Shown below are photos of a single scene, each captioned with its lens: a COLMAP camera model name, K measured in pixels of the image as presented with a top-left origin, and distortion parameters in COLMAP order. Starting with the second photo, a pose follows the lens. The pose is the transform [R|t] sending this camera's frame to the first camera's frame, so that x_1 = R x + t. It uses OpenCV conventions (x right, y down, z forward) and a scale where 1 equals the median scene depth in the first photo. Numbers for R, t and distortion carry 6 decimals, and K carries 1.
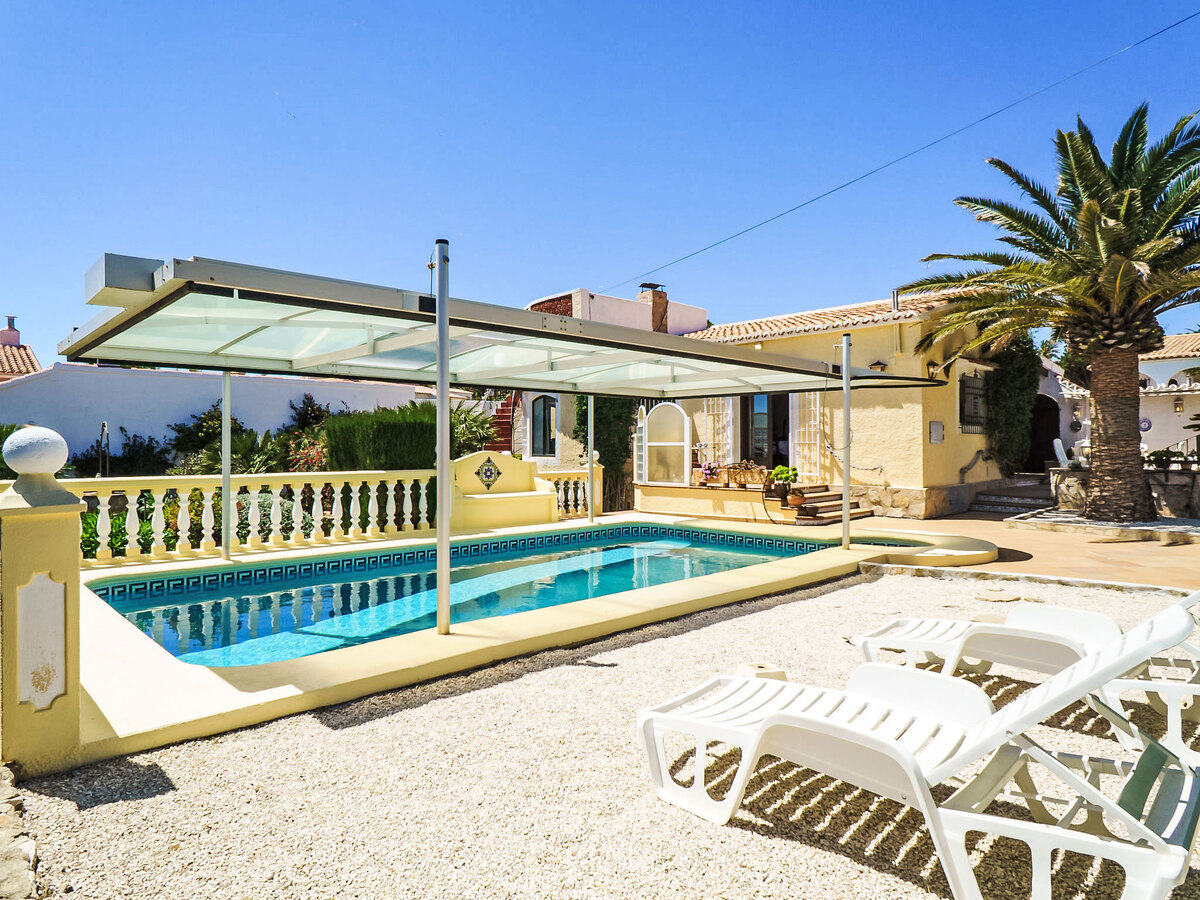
lens RADIAL K [[706.7, 0, 595.3], [0, 706.7, 439.6], [0, 0, 1]] dist [-0.014924, 0.008700]
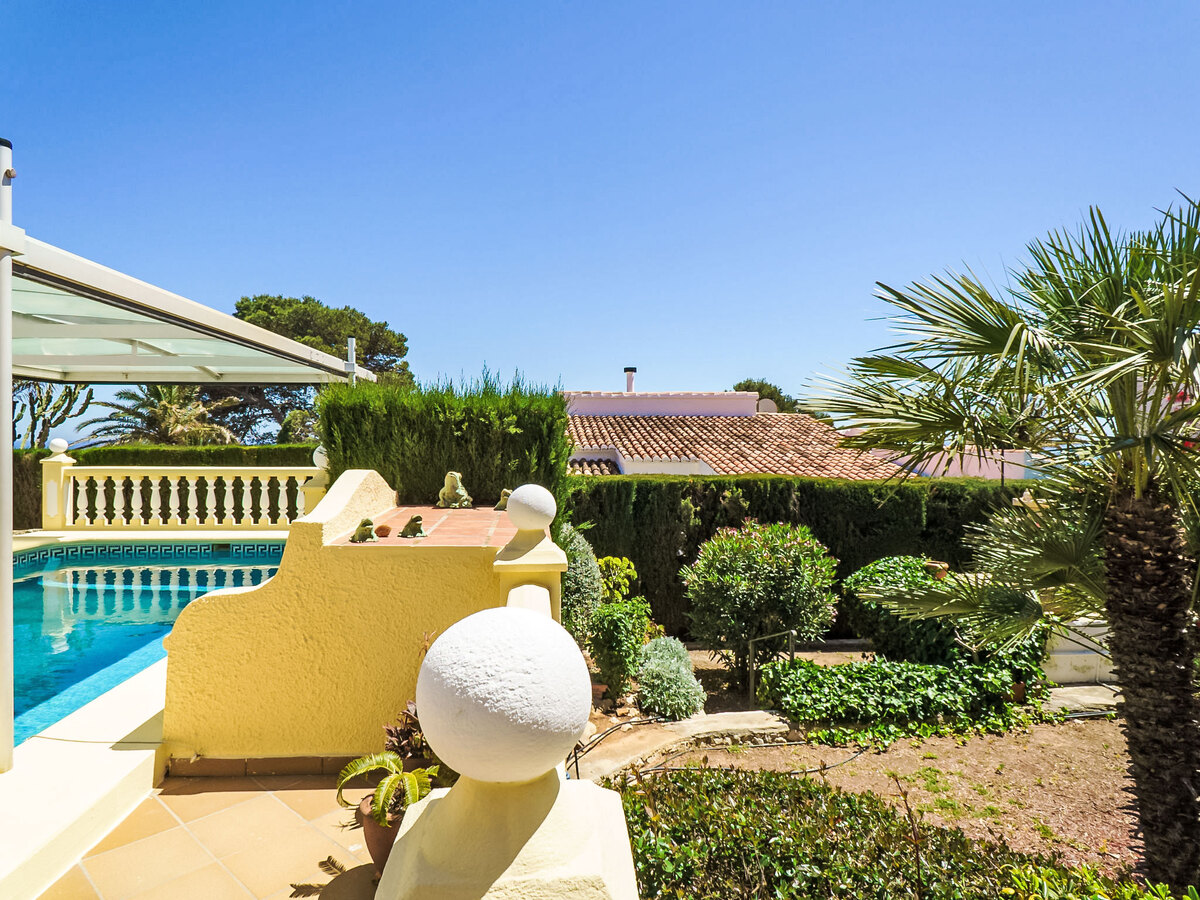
lens RADIAL K [[706.7, 0, 595.3], [0, 706.7, 439.6], [0, 0, 1]] dist [-0.014924, 0.008700]
pose [[0.772598, 0.013222, -0.634757, 0.816776], [0.000435, 0.999772, 0.021354, -0.020104], [0.634895, -0.016774, 0.772417, 0.540703]]
